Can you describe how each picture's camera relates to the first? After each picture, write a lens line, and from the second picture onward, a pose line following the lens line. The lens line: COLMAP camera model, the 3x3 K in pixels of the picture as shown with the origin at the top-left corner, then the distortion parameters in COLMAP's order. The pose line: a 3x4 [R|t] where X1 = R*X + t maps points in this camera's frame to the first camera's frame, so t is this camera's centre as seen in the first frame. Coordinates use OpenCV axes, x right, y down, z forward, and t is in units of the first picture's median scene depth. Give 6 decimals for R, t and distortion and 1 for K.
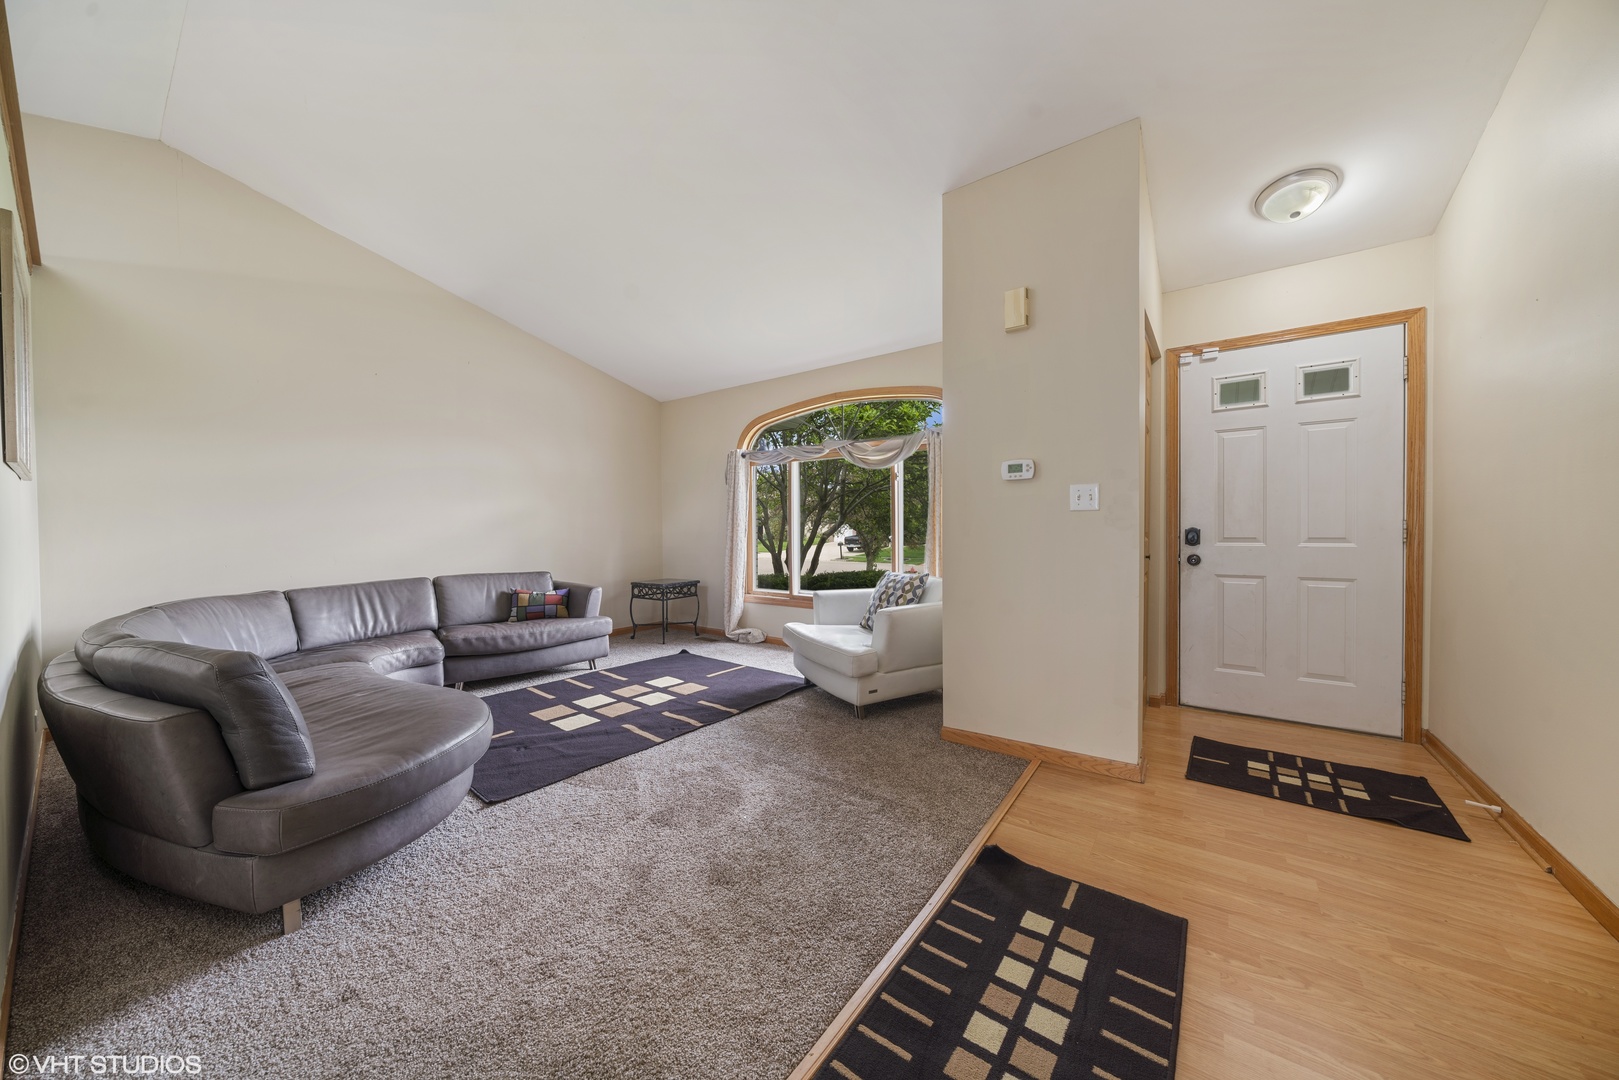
lens RADIAL K [[550.1, 0, 804.6], [0, 550.1, 535.7], [0, 0, 1]] dist [-0.001574, 0.000051]
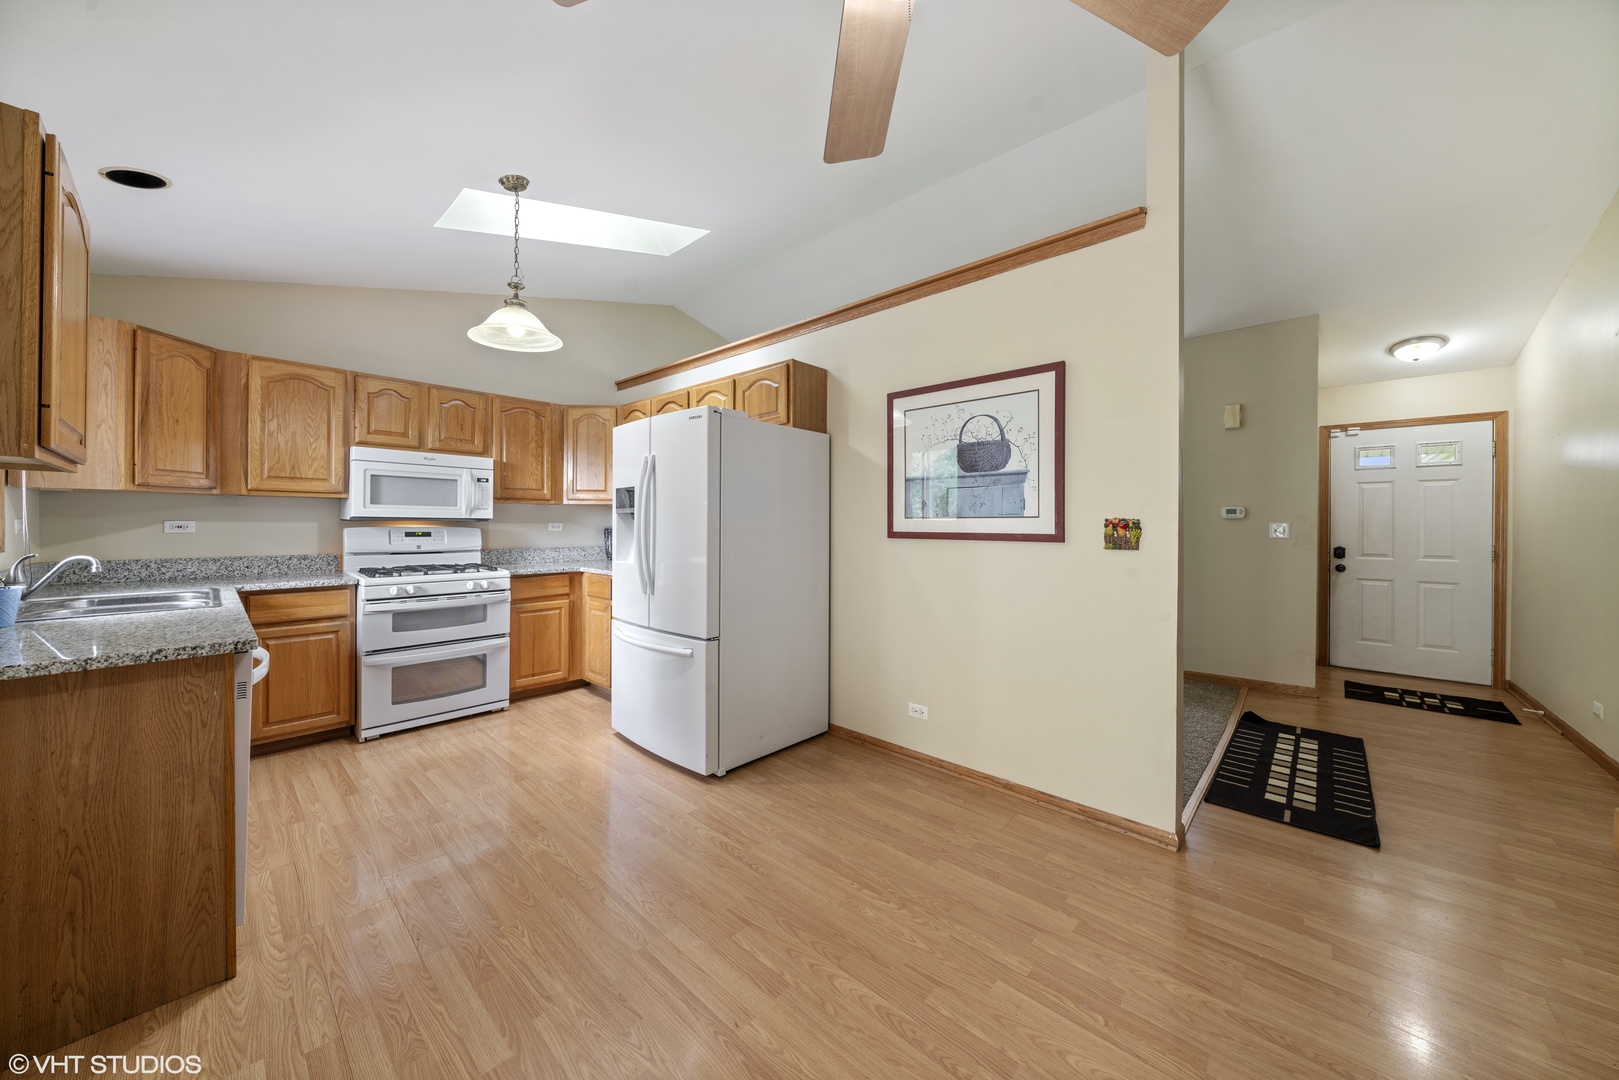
lens RADIAL K [[550.1, 0, 813.8], [0, 550.1, 525.8], [0, 0, 1]] dist [-0.001574, 0.000051]
pose [[0.995138, 0.012372, -0.097712, -0.681468], [-0.013505, 0.999849, -0.010943, -0.041959], [0.097562, 0.012210, 0.995155, -0.745814]]
